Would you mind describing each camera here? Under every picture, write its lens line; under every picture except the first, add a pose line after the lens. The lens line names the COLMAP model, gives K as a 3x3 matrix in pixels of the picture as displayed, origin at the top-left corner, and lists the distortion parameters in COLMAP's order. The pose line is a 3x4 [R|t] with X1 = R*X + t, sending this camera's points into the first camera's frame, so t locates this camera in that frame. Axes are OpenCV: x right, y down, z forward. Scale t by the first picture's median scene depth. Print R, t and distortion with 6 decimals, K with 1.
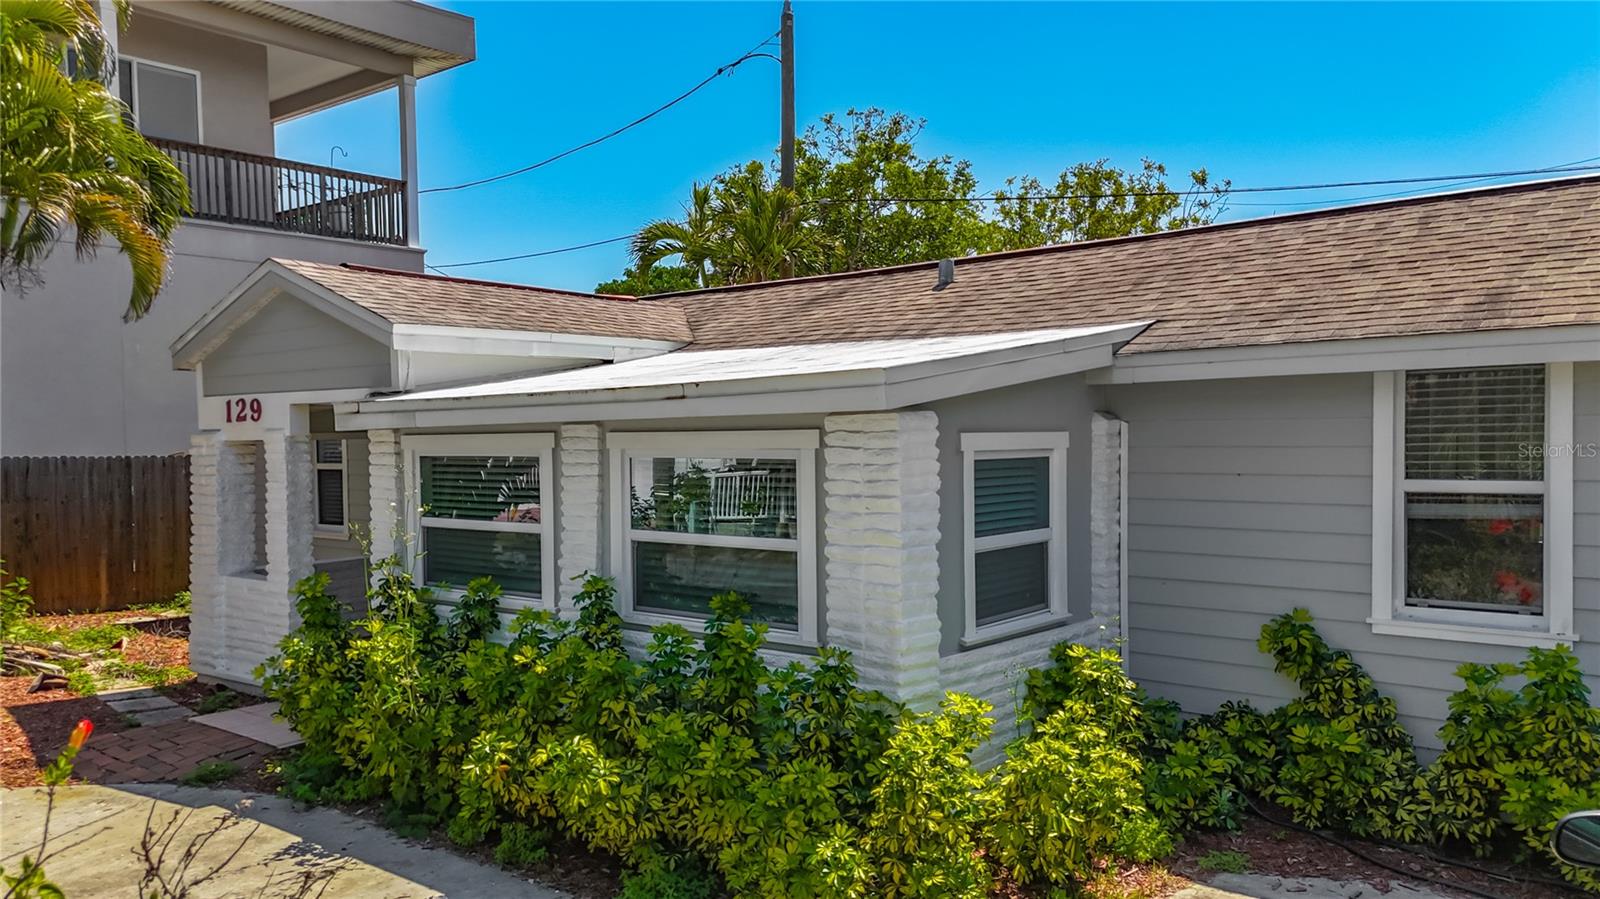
lens RADIAL K [[1261.0, 0, 800.0], [0, 1261.0, 449.5], [0, 0, 1]] dist [0.056695, -0.002883]
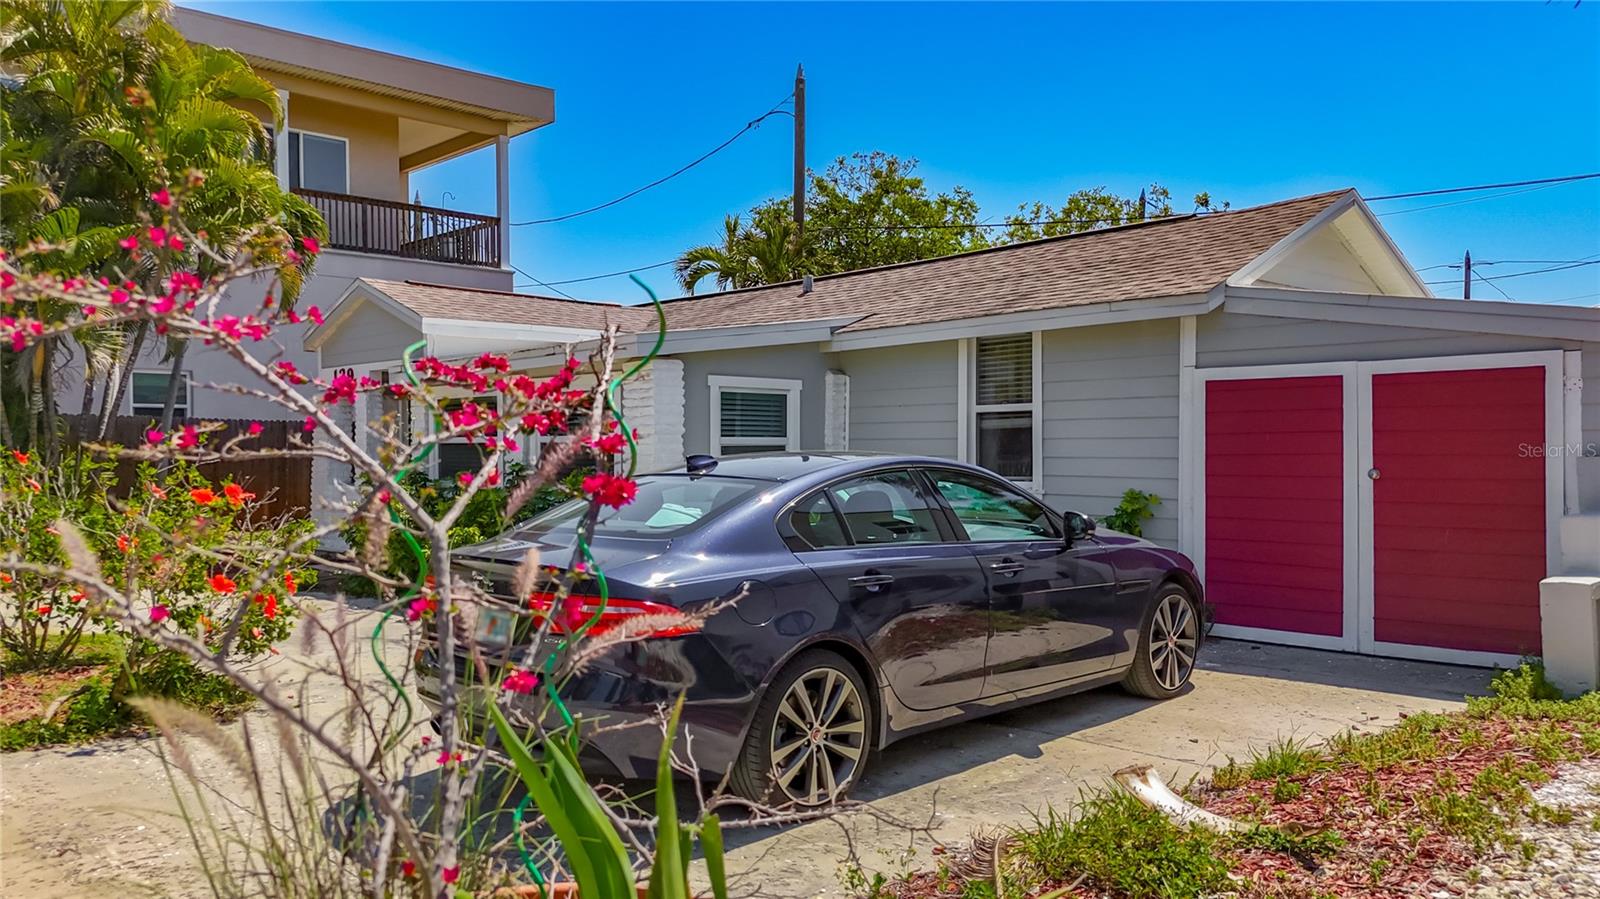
lens RADIAL K [[1194.3, 0, 791.6], [0, 1194.3, 462.5], [0, 0, 1]] dist [0.055699, -0.078909]
pose [[0.994001, 0.011155, -0.108797, 0.273458], [-0.010732, 0.999932, 0.004480, 0.063961], [0.108840, -0.003285, 0.994054, -0.404965]]
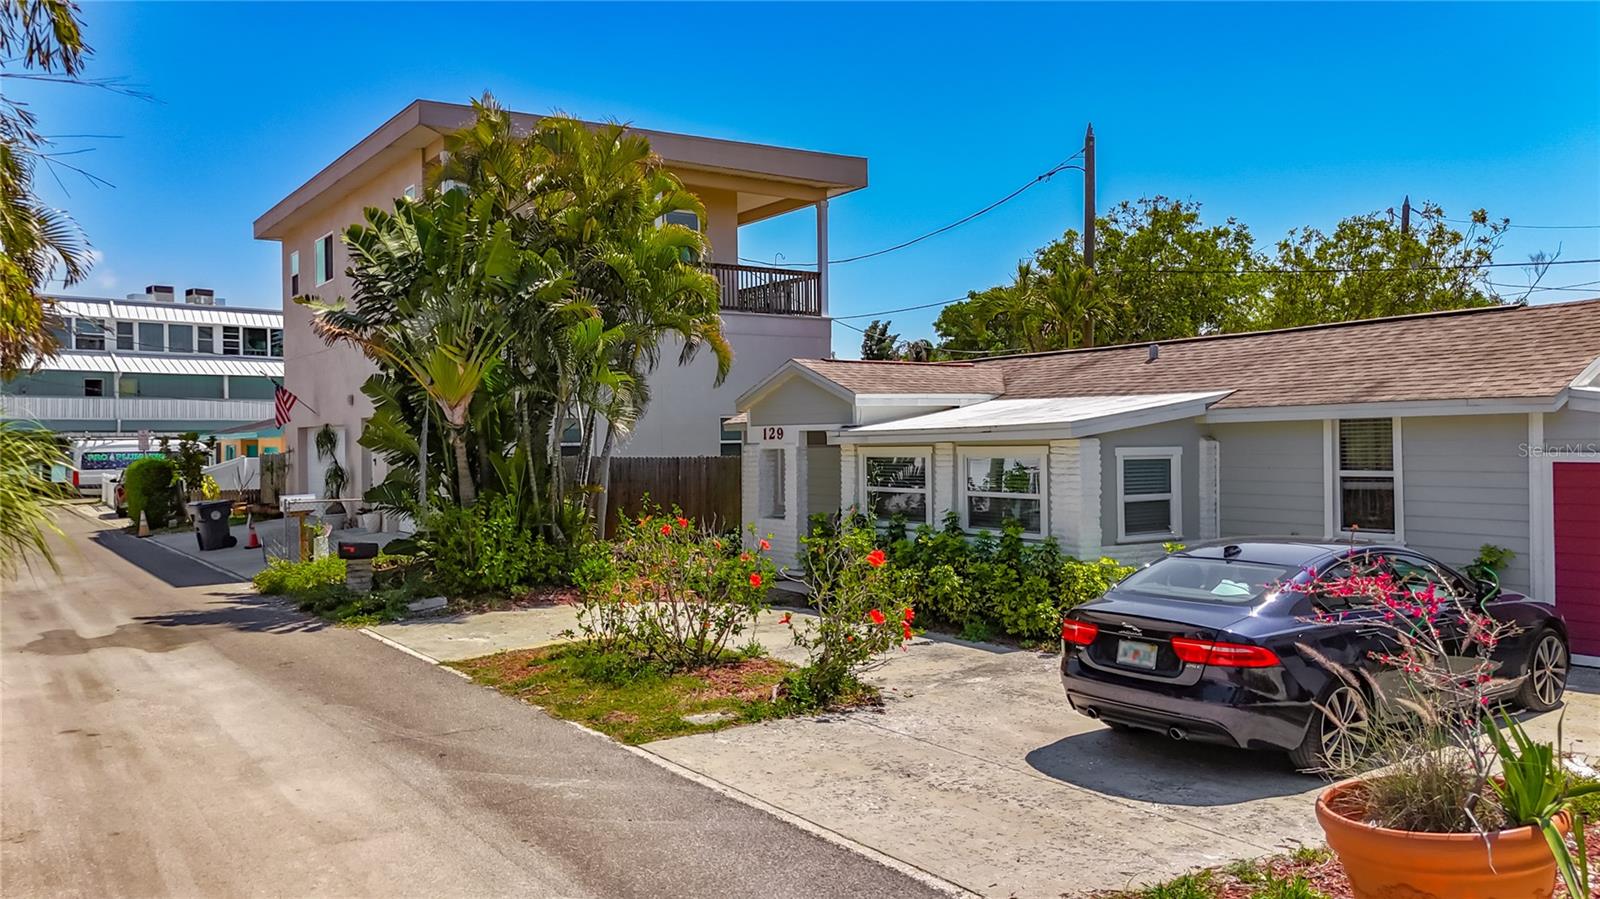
lens RADIAL K [[1188.1, 0, 795.9], [0, 1188.1, 427.9], [0, 0, 1]] dist [0.081391, -0.113624]
pose [[0.960266, -0.001694, -0.279081, 0.113458], [-0.004550, 0.999754, -0.021723, 0.000362], [0.279049, 0.022130, 0.960022, -0.776027]]
